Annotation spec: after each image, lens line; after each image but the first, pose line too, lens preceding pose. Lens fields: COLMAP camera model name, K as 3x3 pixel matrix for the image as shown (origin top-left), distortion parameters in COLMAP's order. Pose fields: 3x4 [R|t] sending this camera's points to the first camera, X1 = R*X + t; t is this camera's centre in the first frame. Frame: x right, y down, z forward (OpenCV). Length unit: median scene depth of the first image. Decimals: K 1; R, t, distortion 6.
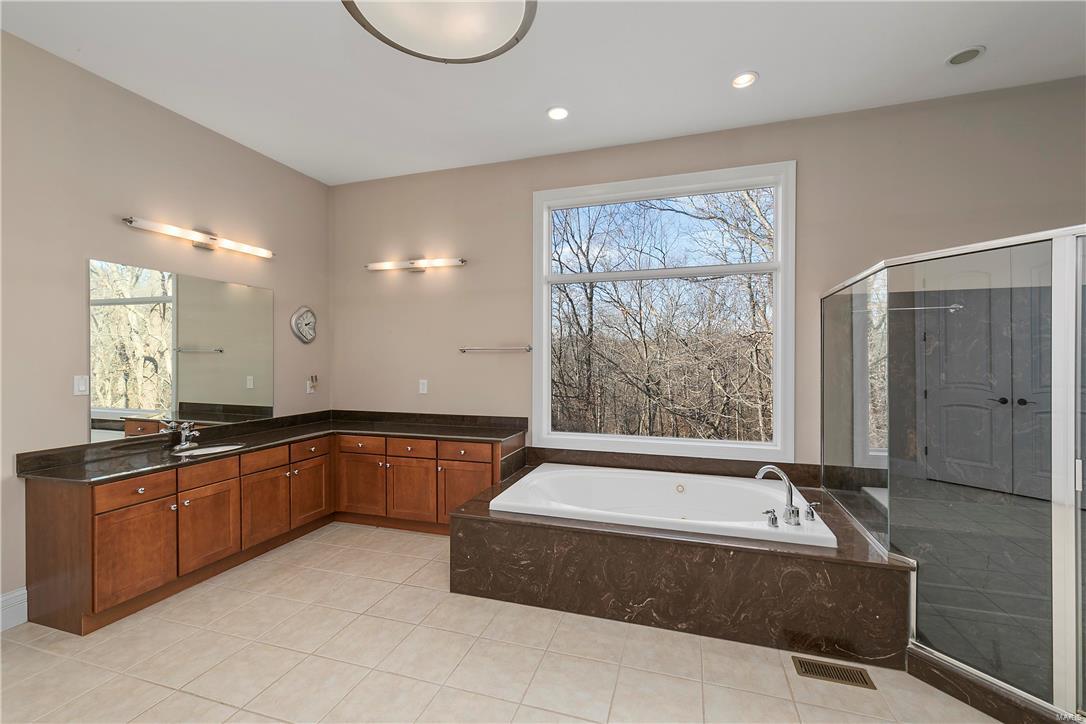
lens RADIAL K [[457.3, 0, 543.7], [0, 457.3, 360.1], [0, 0, 1]] dist [-0.003652, -0.000225]
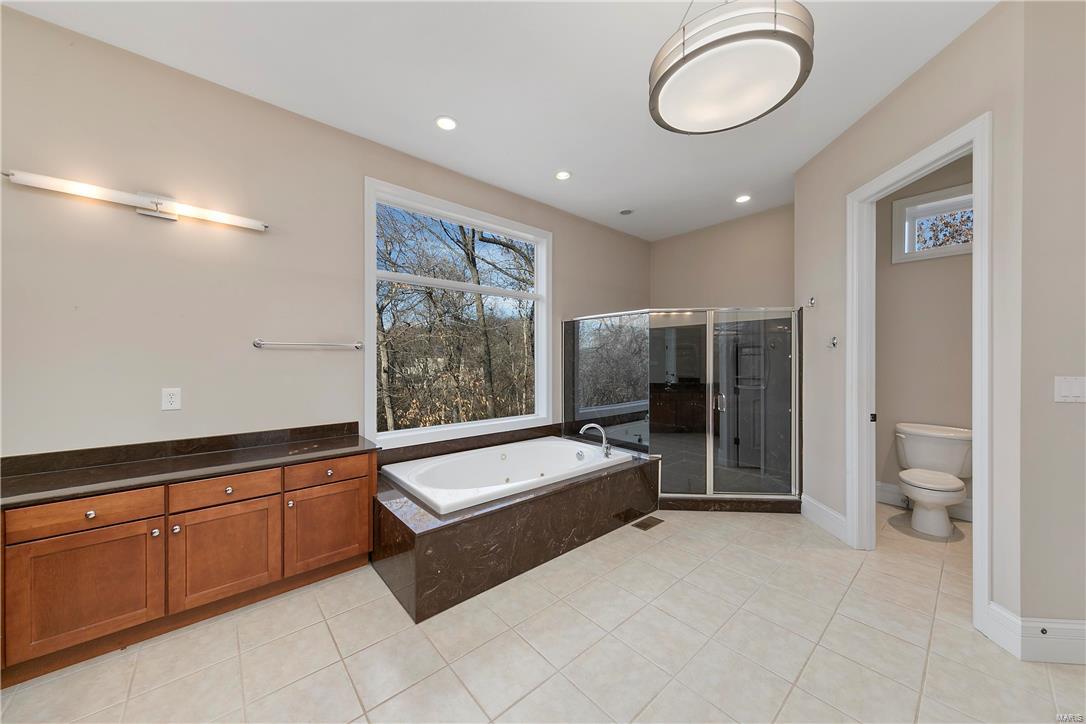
lens RADIAL K [[376.5, 0, 544.5], [0, 376.5, 362.0], [0, 0, 1]] dist [0.001695, -0.000025]
pose [[0.510920, -0.002956, 0.859623, -0.582785], [-0.001850, 0.999988, 0.004538, 0.003011], [-0.859626, -0.003909, 0.510909, 0.353768]]
